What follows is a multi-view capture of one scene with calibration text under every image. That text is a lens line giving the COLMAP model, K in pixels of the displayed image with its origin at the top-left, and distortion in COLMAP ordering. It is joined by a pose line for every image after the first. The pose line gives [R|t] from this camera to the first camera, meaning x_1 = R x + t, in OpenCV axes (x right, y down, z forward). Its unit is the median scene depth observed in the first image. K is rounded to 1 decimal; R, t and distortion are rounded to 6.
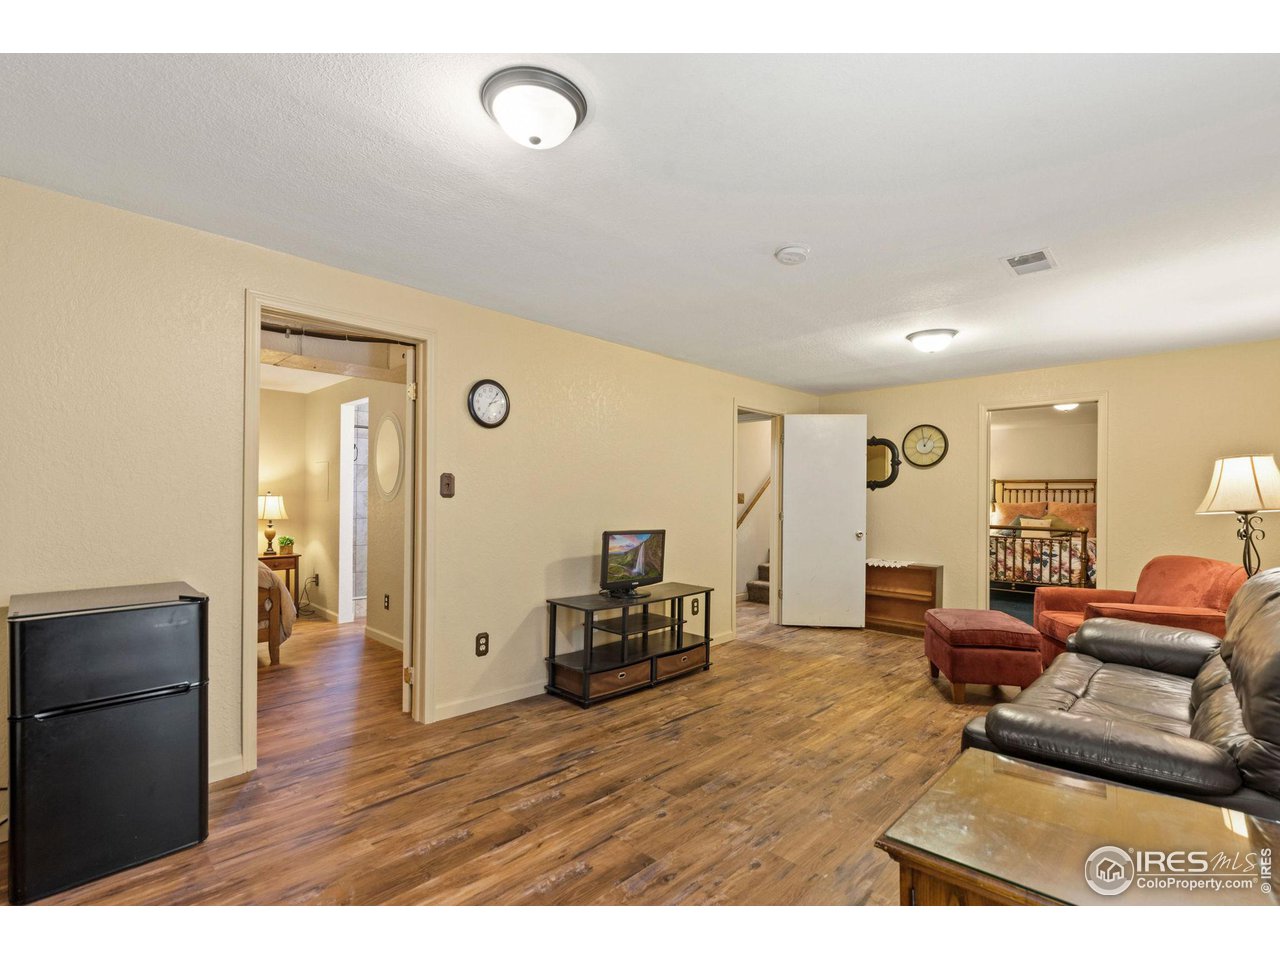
lens RADIAL K [[599.1, 0, 640.0], [0, 599.1, 488.6], [0, 0, 1]] dist [0.000259, 0.000066]
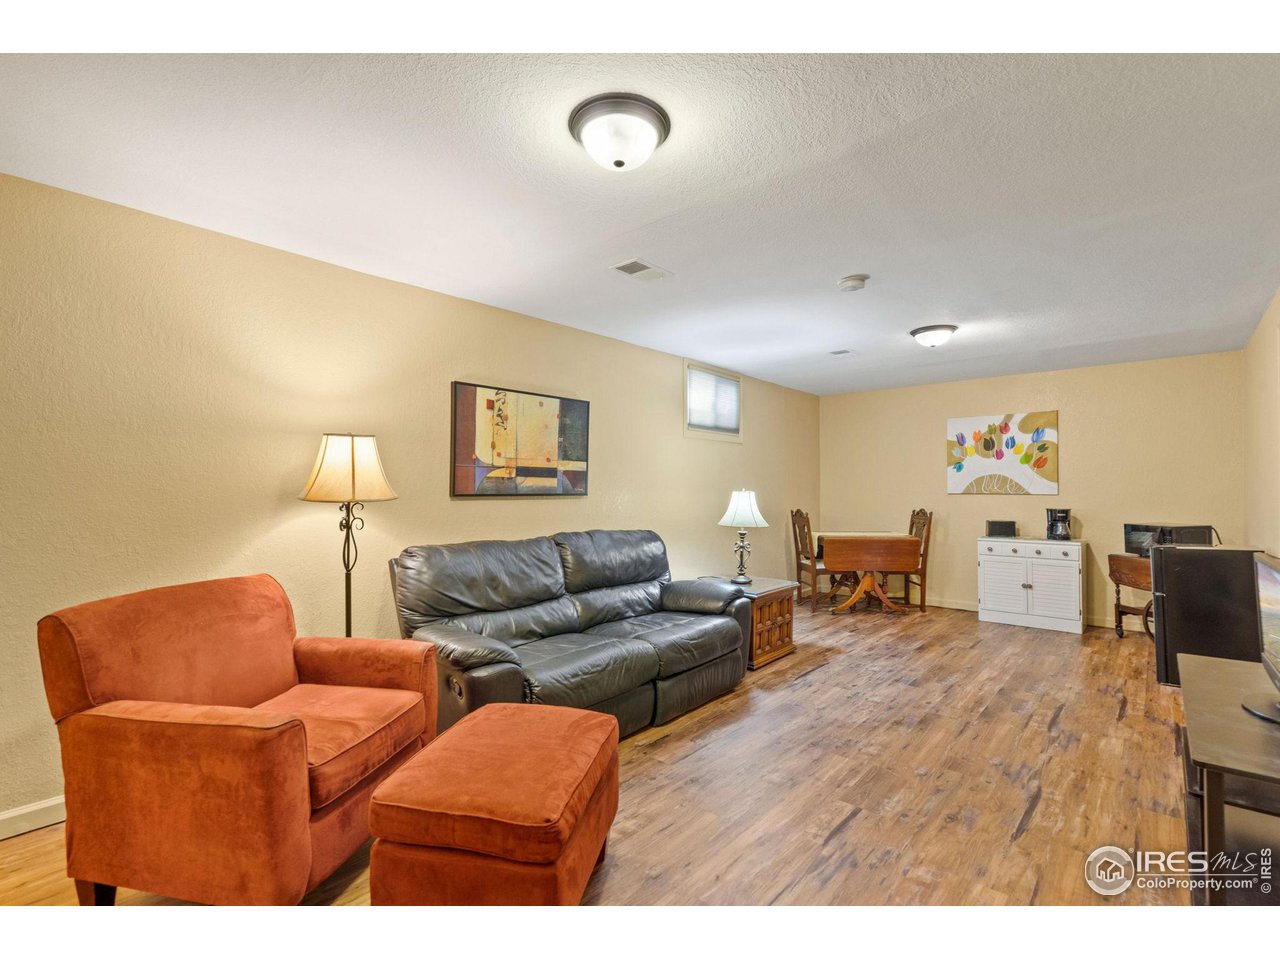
lens RADIAL K [[599.1, 0, 640.0], [0, 599.1, 488.6], [0, 0, 1]] dist [0.000259, 0.000066]
pose [[-0.998759, -0.009118, -0.048956, 0.694364], [-0.007964, 0.999687, -0.023719, 0.047012], [0.049157, -0.023299, -0.998519, 2.064002]]
